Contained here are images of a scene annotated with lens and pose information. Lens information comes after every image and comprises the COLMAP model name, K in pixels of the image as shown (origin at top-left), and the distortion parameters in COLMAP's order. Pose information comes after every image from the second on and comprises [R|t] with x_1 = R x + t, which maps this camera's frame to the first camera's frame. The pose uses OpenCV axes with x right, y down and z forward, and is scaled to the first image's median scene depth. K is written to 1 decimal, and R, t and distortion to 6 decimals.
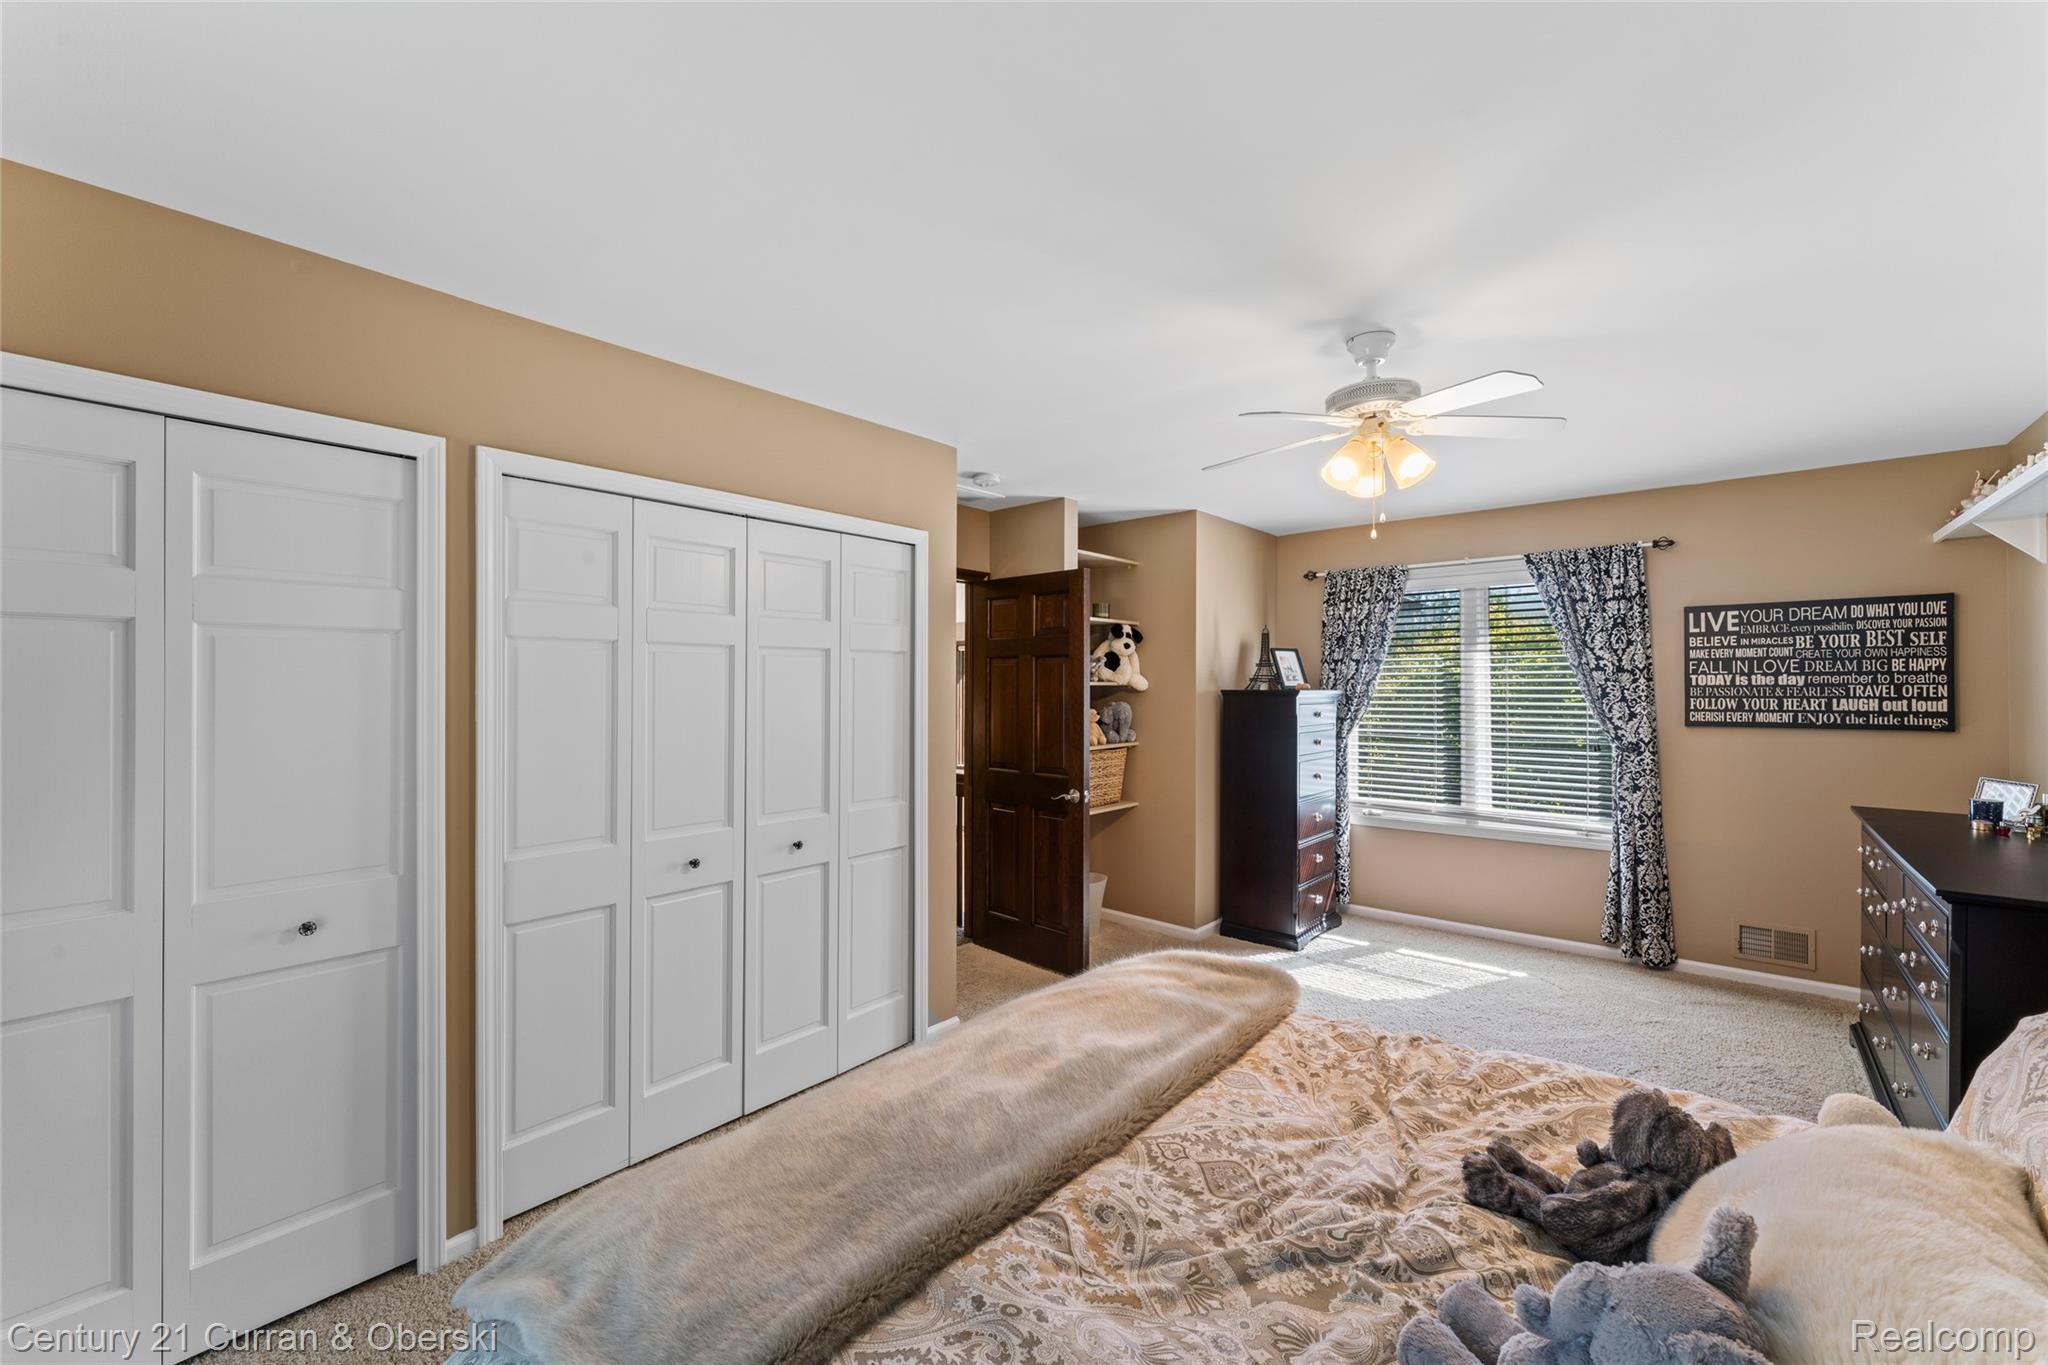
lens RADIAL K [[830.0, 0, 1024.6], [0, 830.0, 685.3], [0, 0, 1]] dist [0.003476, -0.000411]
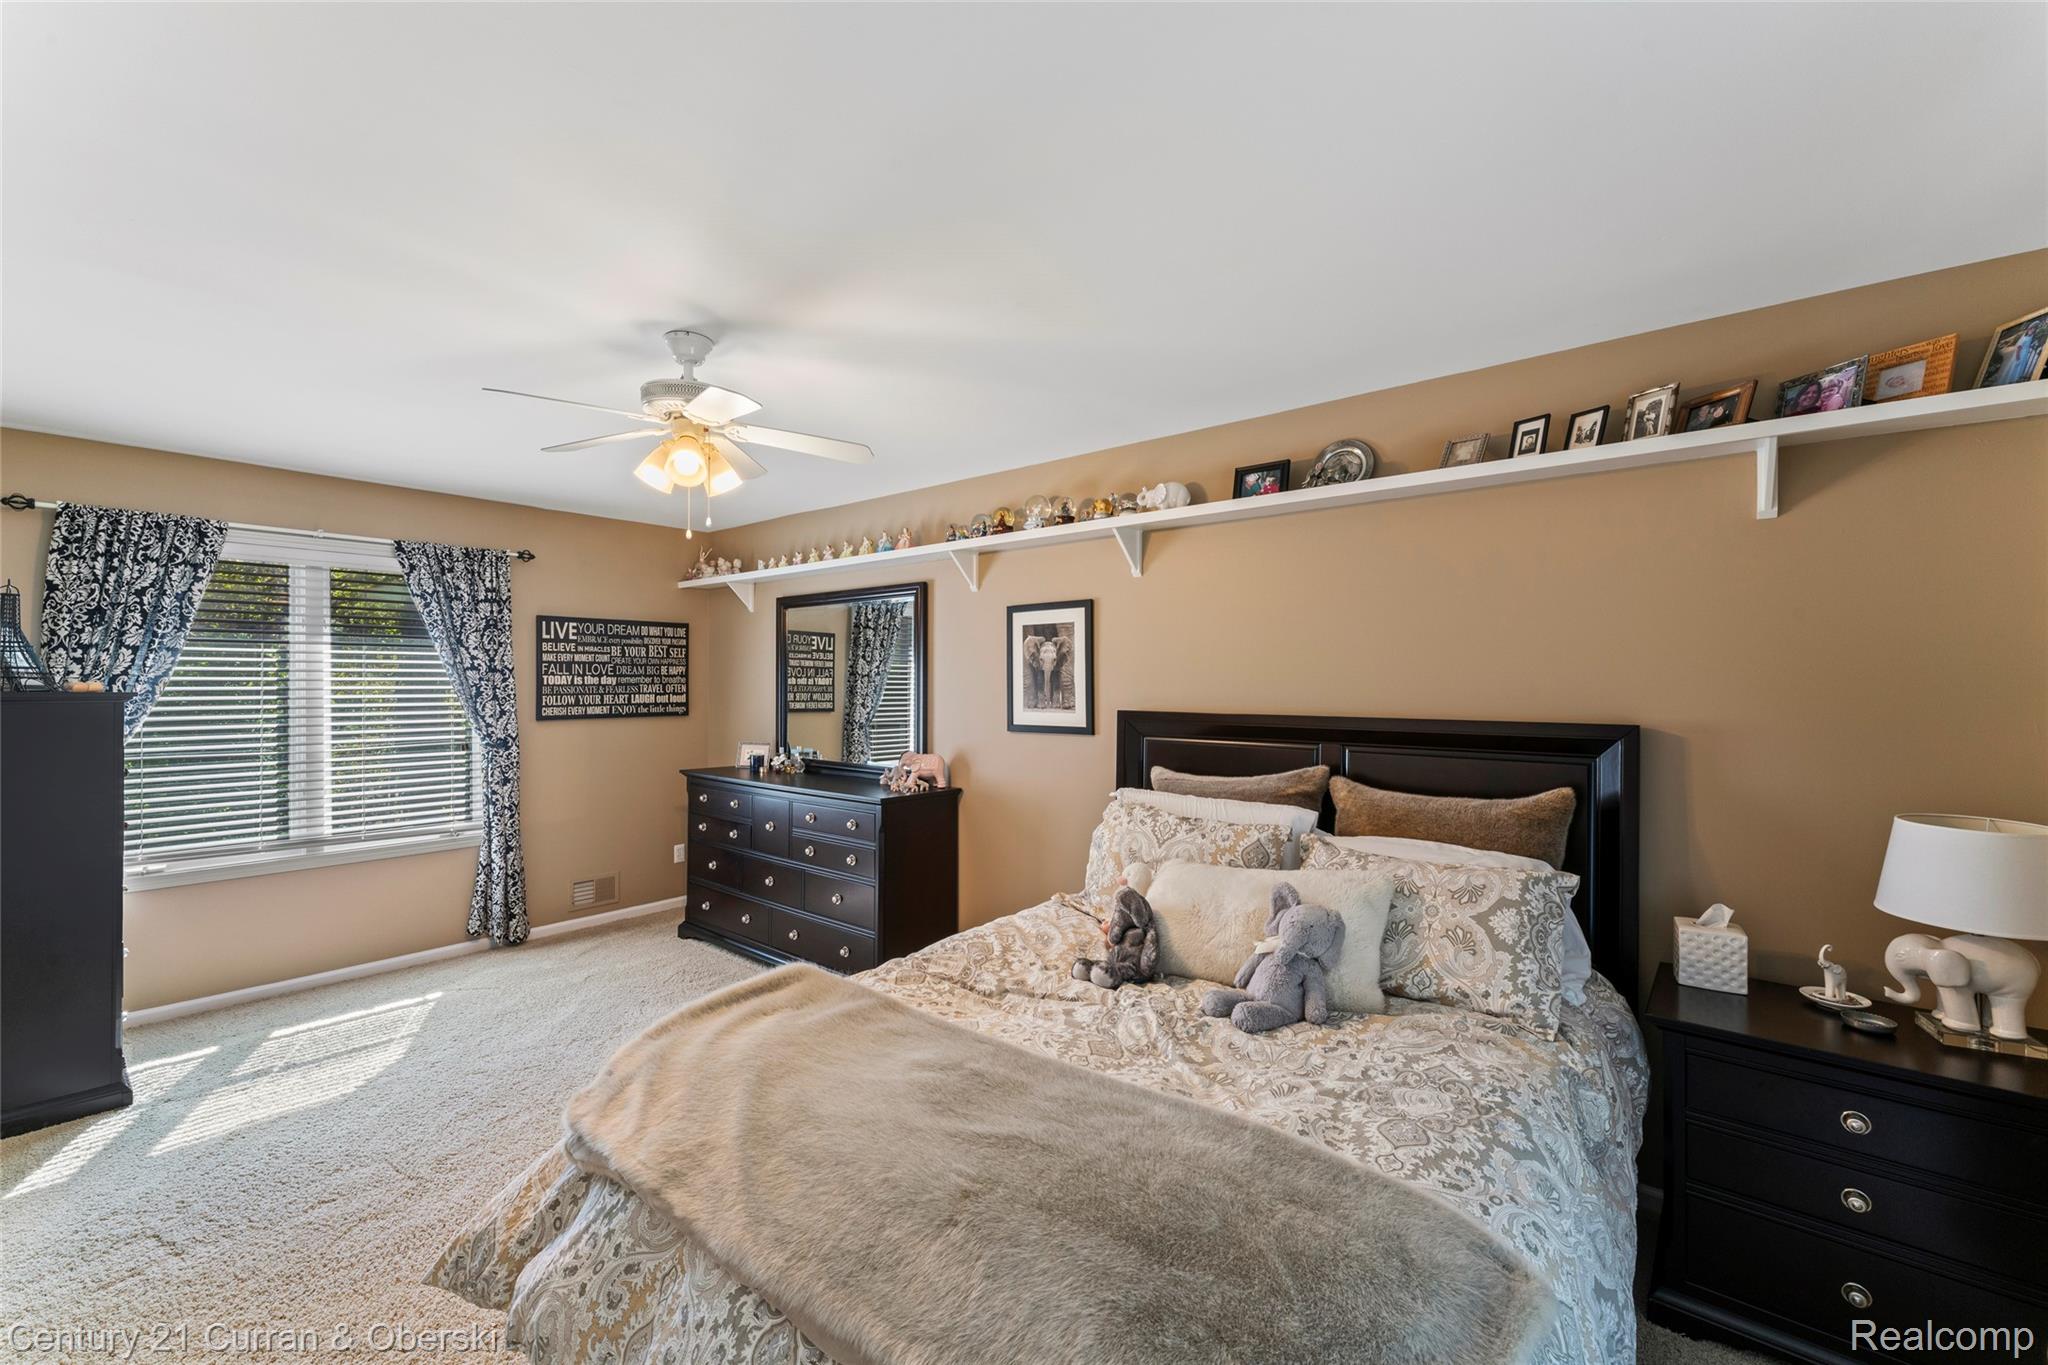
lens RADIAL K [[830.0, 0, 1021.1], [0, 830.0, 685.0], [0, 0, 1]] dist [0.003476, -0.000411]
pose [[-0.012004, -0.000693, 0.999928, -0.341845], [-0.001009, 0.999999, 0.000681, -0.000687], [-0.999927, -0.001001, -0.012005, 0.355396]]
